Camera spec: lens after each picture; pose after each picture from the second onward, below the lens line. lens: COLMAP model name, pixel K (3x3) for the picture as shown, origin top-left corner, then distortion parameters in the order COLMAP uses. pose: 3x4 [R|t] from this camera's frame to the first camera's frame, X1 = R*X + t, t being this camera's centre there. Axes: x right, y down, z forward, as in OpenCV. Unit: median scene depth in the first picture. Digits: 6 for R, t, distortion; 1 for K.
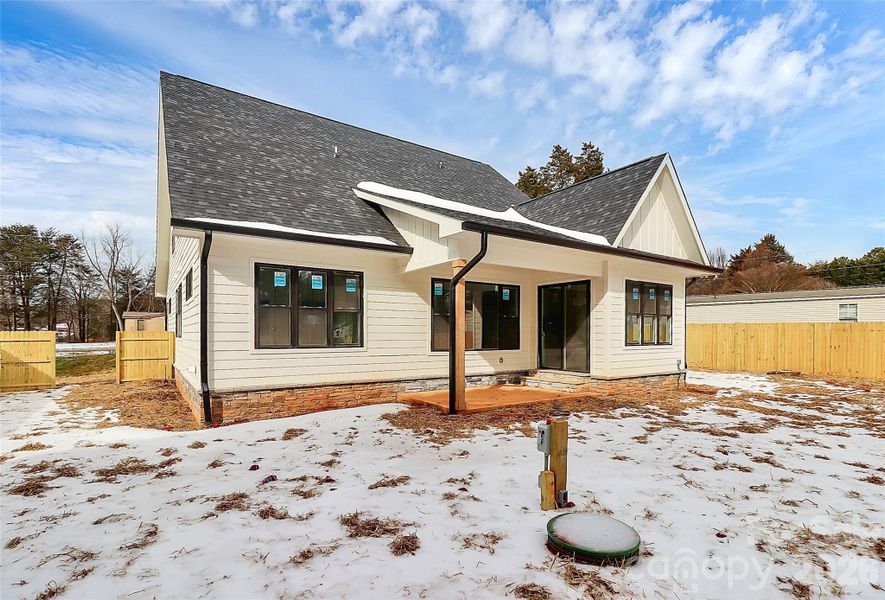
lens RADIAL K [[427.1, 0, 442.5], [0, 427.1, 300.0], [0, 0, 1]] dist [-0.000002, -0.000003]
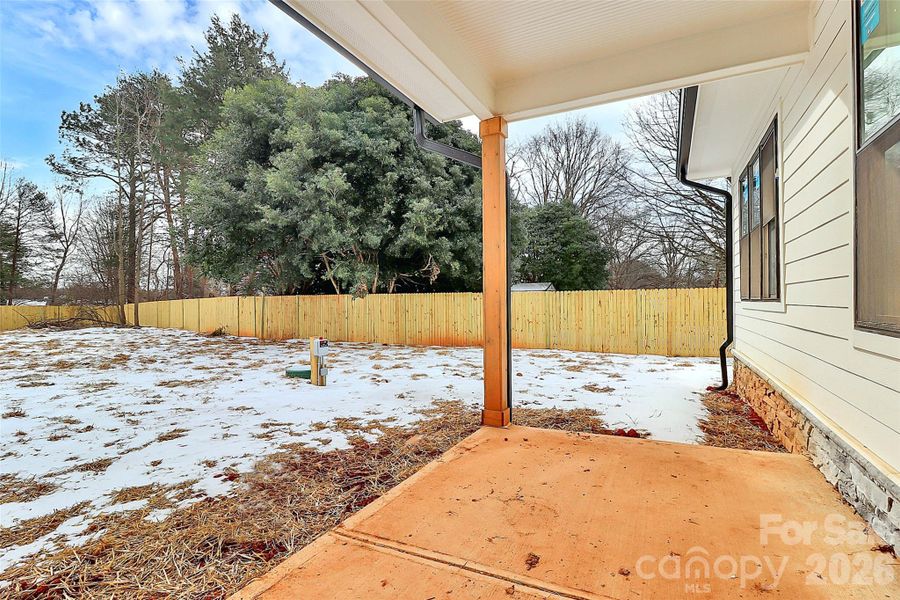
lens RADIAL K [[428.2, 0, 450.0], [0, 428.2, 300.0], [0, 0, 1]] dist [0.001628, 0.000073]
pose [[-0.870915, 0.001149, -0.491432, 0.363889], [0.043245, 0.996297, -0.074309, 0.164288], [0.489527, -0.085969, -0.867740, 1.569602]]
